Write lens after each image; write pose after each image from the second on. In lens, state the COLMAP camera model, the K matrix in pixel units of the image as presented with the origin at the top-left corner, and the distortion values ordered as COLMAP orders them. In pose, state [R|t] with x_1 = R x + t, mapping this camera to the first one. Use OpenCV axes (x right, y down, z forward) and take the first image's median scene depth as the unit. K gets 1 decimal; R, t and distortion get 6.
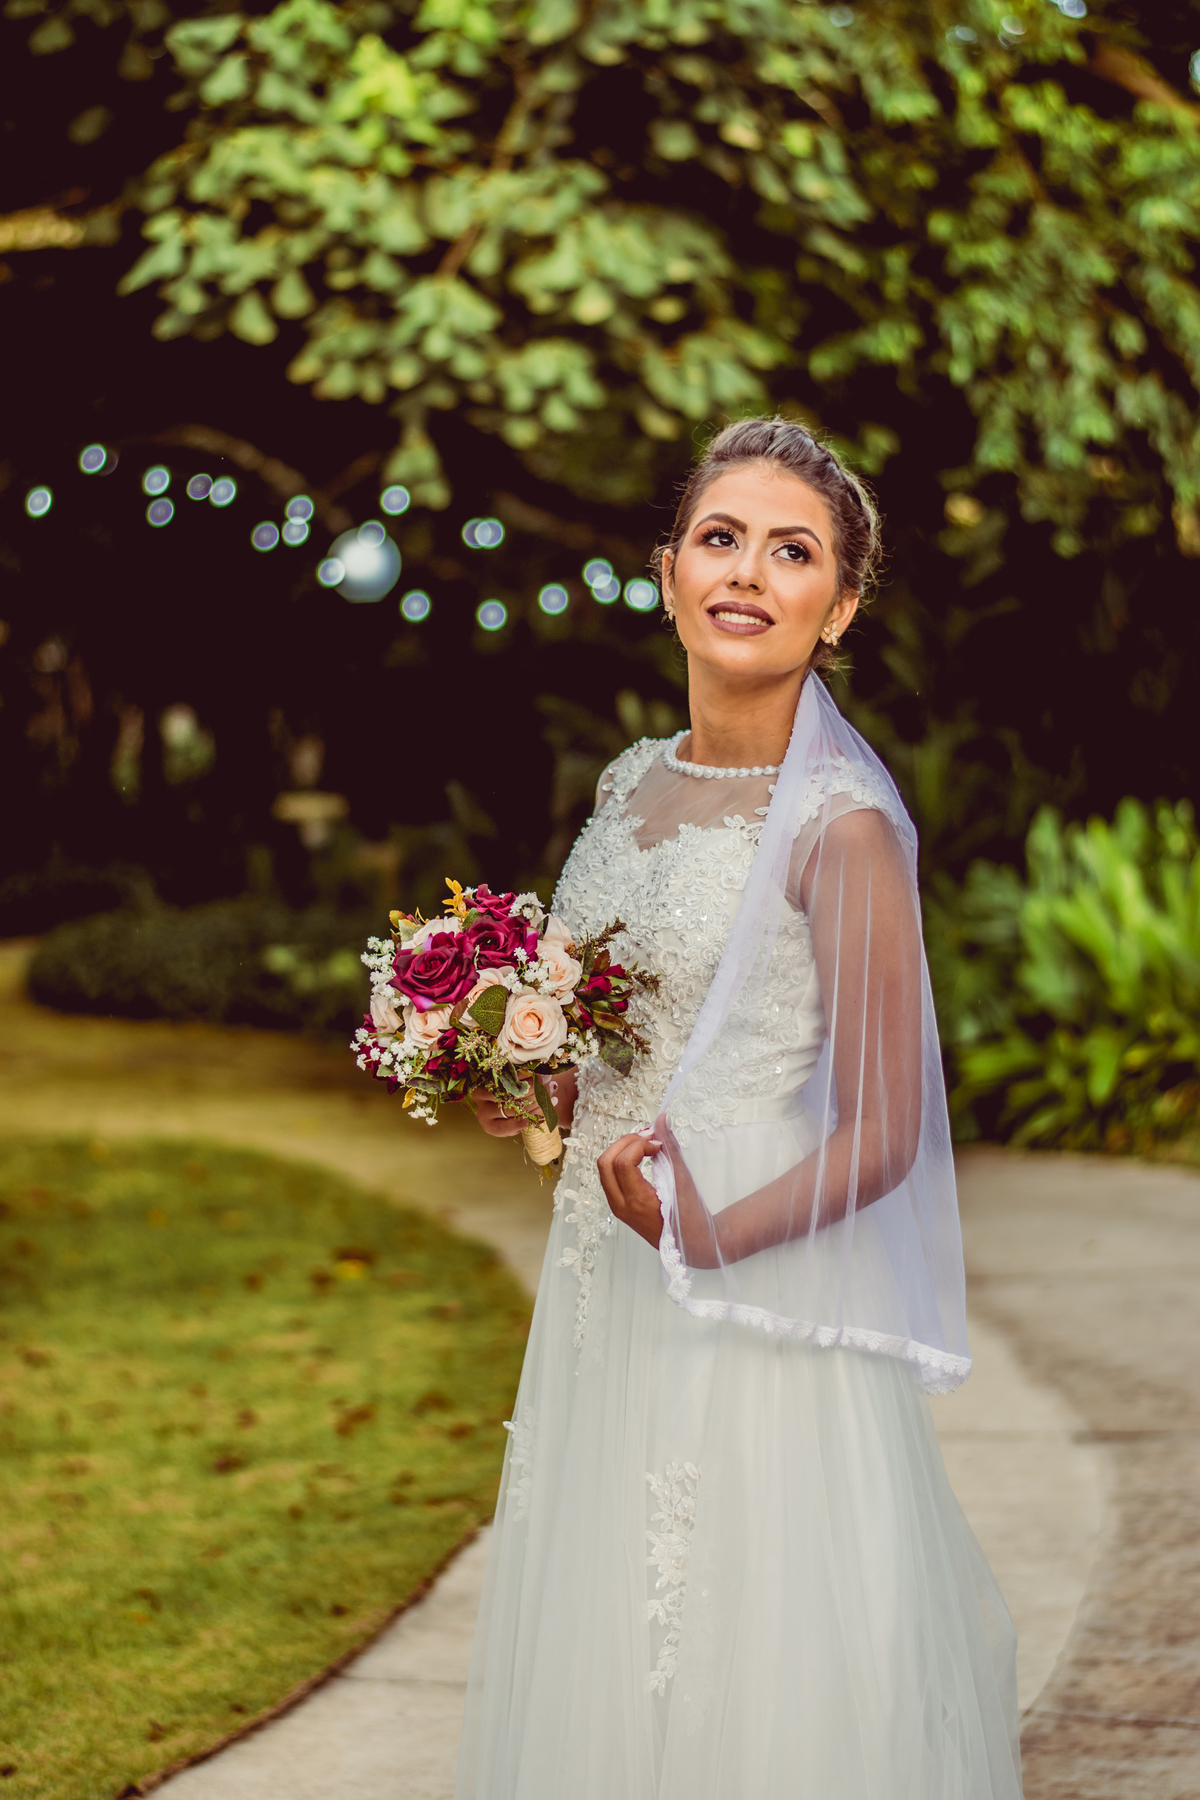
lens RADIAL K [[3983.3, 0, 600.0], [0, 3983.3, 900.0], [0, 0, 1]] dist [-0.098771, 0.042542]
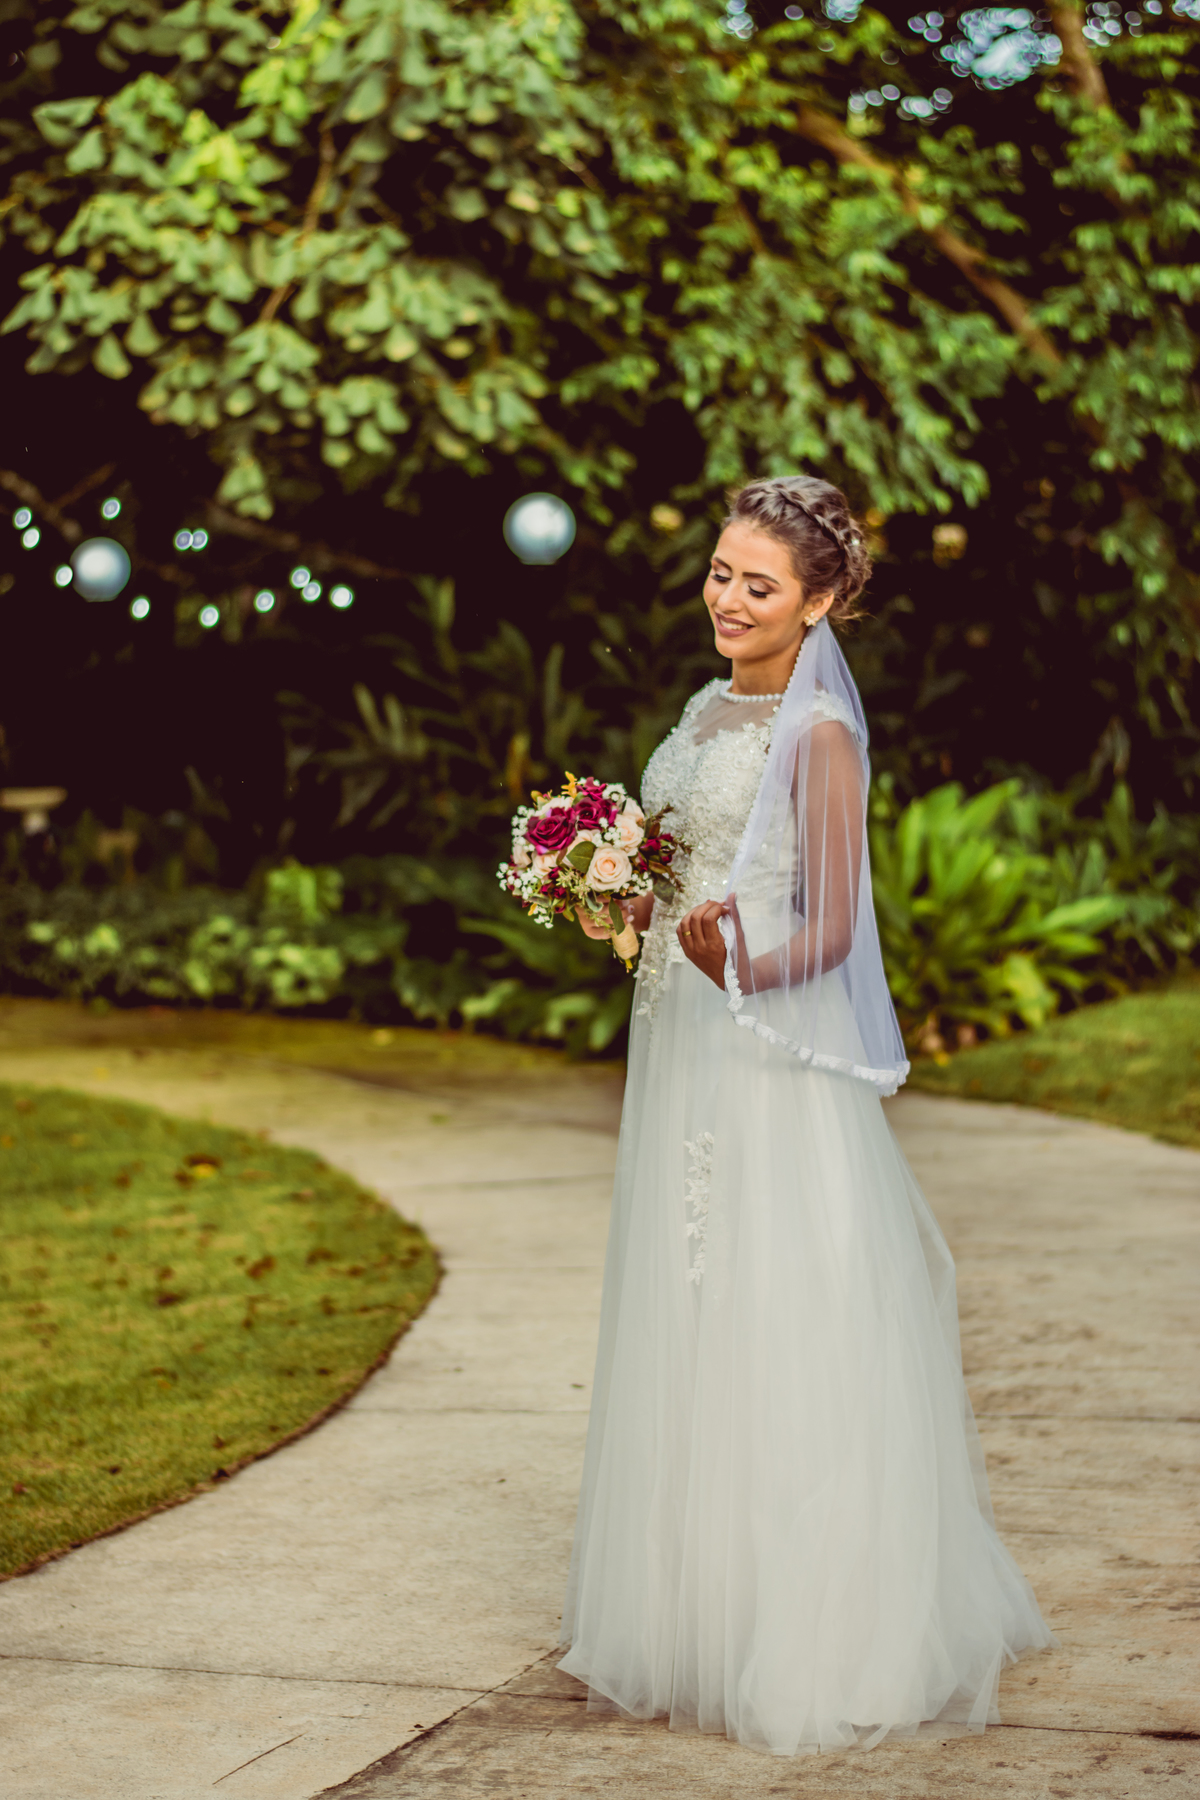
lens RADIAL K [[3983.3, 0, 600.0], [0, 3983.3, 900.0], [0, 0, 1]] dist [-0.098771, 0.042542]
pose [[0.995643, -0.008663, 0.092843, -0.052590], [0.008737, 0.999962, -0.000388, 0.014218], [-0.092836, 0.001198, 0.995681, -0.168243]]
